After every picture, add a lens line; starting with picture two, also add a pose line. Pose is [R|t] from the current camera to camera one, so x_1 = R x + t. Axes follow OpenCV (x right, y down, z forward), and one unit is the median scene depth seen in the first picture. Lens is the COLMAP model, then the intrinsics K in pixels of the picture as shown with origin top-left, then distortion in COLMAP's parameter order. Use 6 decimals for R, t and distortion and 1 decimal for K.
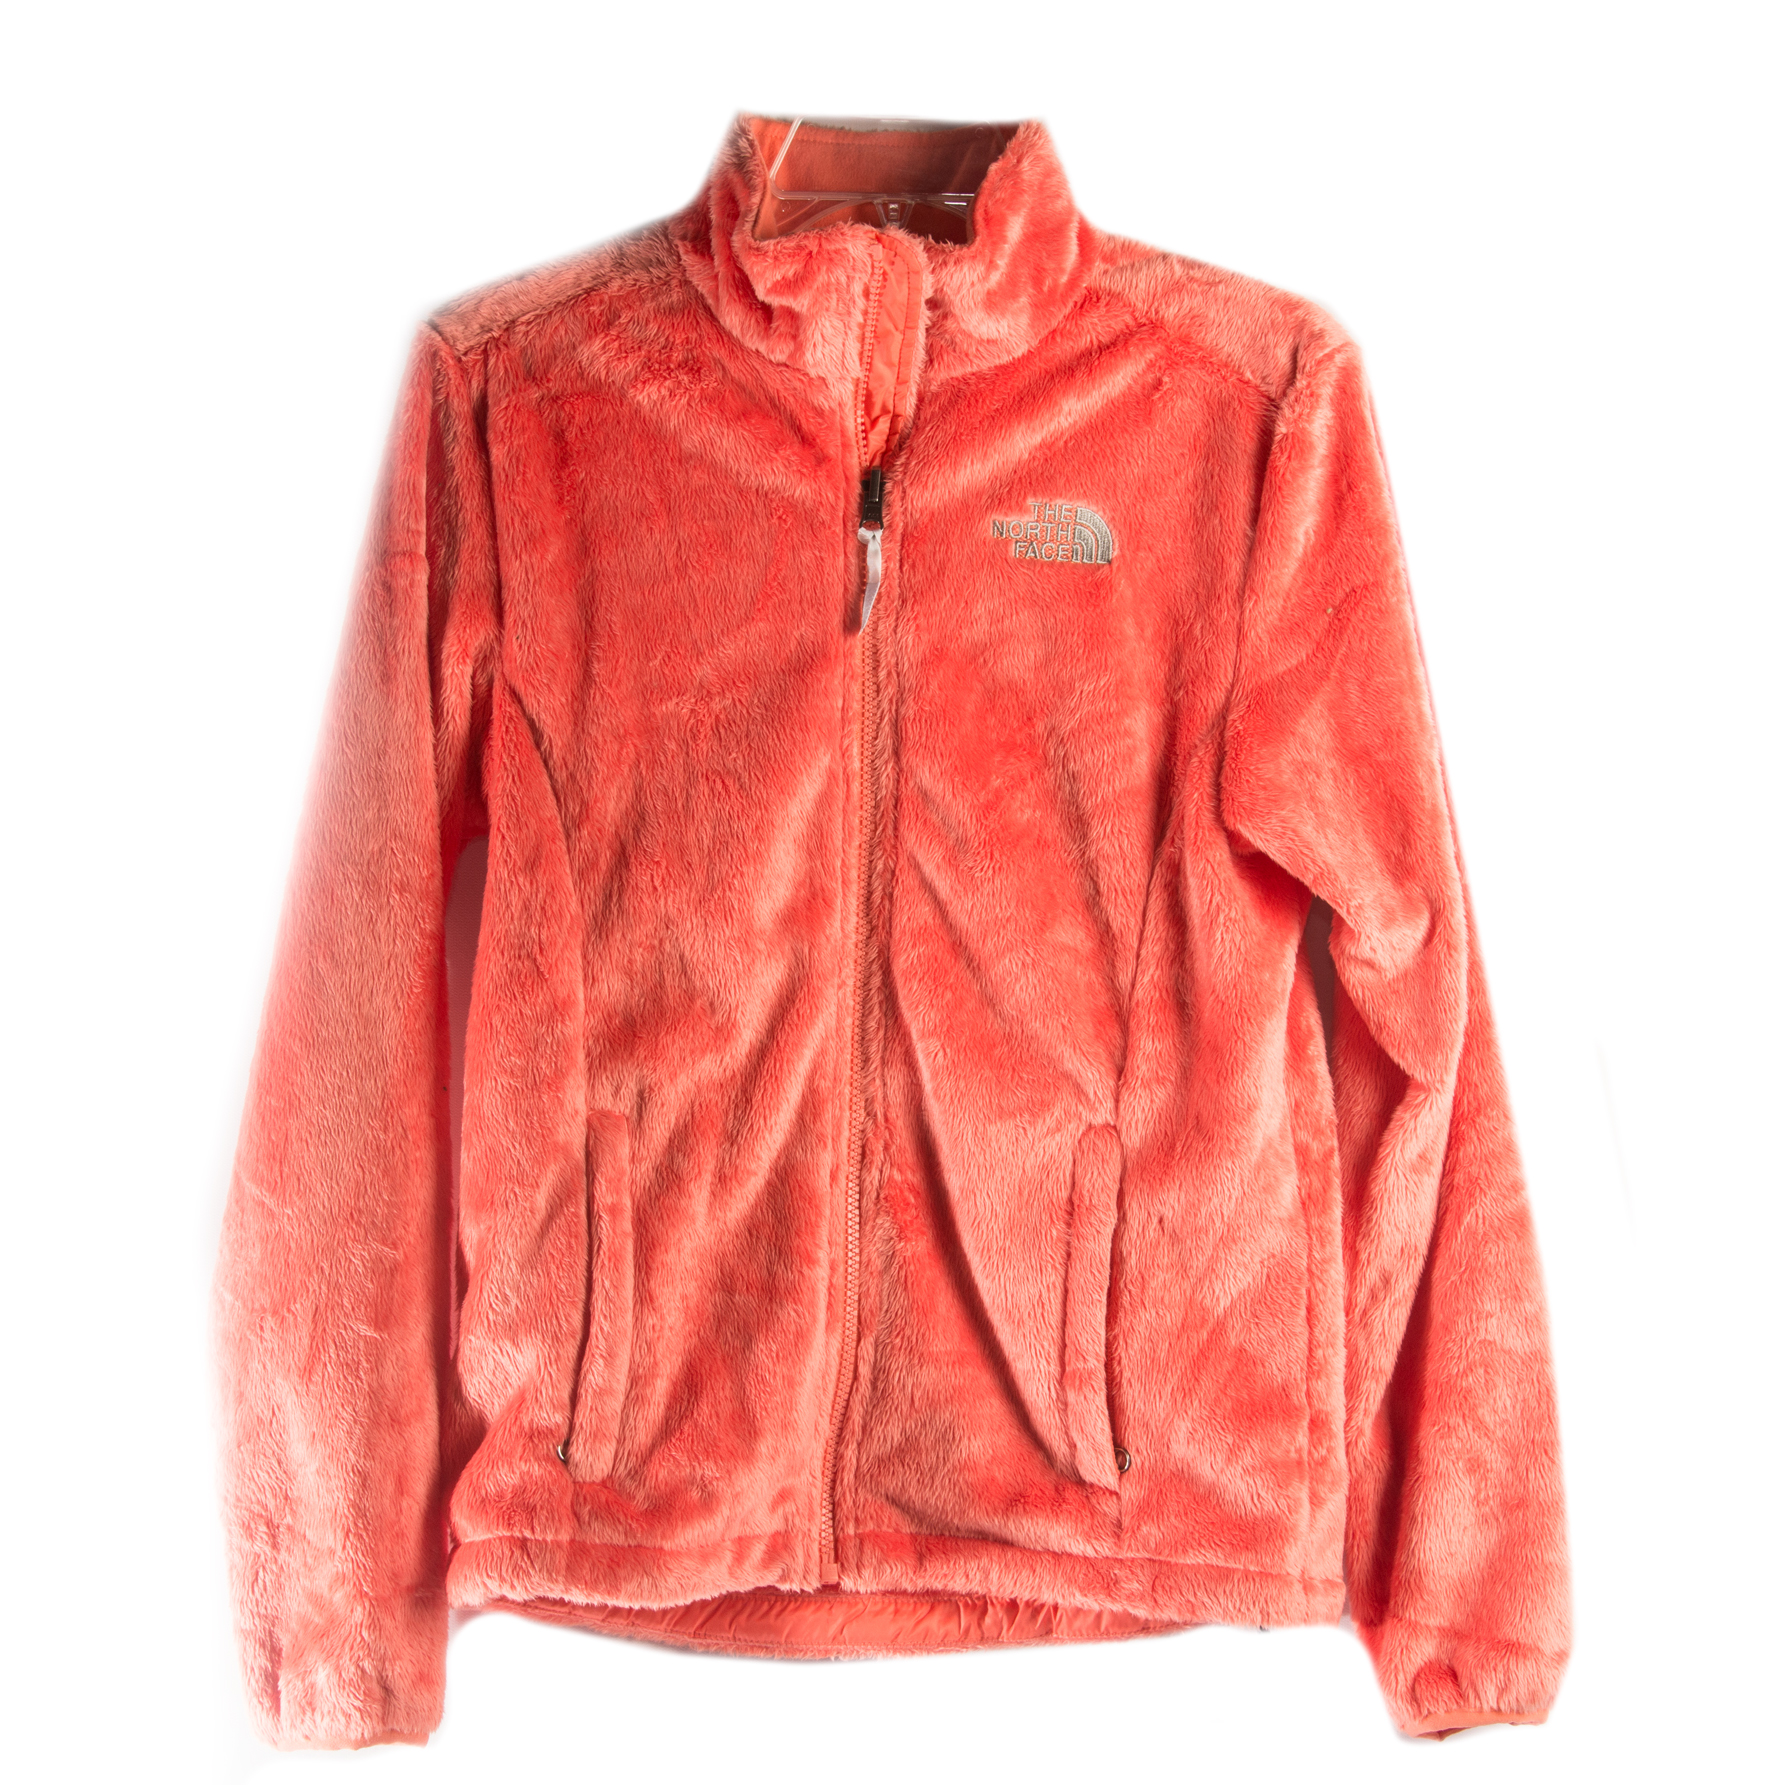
lens RADIAL K [[2933.8, 0, 900.1], [0, 2933.8, 891.5], [0, 0, 1]] dist [0.034379, 0.000000]
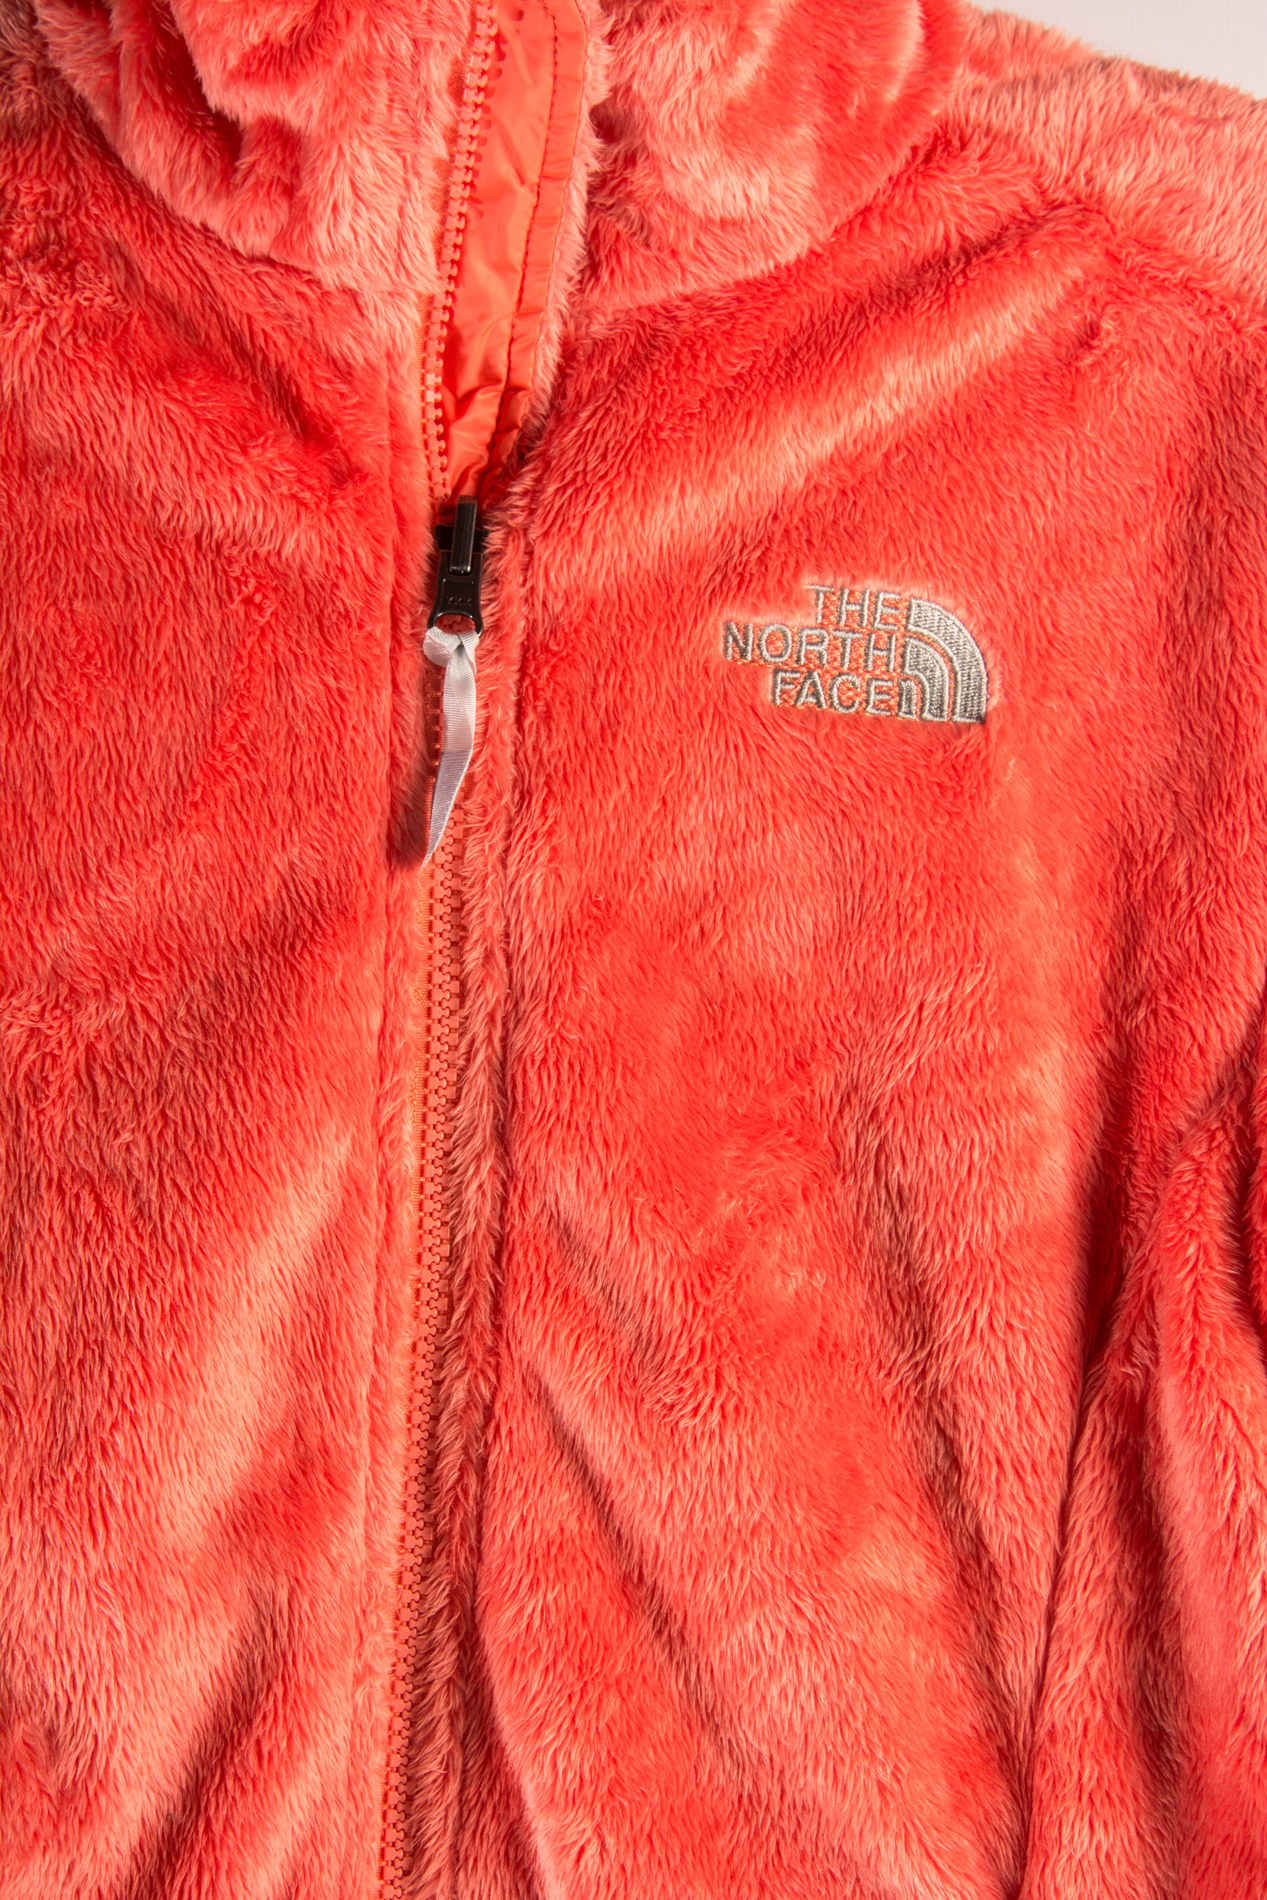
lens RADIAL K [[3641.3, 0, 630.8], [0, 3641.3, 938.9], [0, 0, 1]] dist [0.149301, 0.000000]
pose [[0.998219, 0.021048, 0.055812, -0.013009], [-0.016243, 0.996233, -0.085180, -0.030470], [-0.057395, 0.084122, 0.994801, 0.452869]]
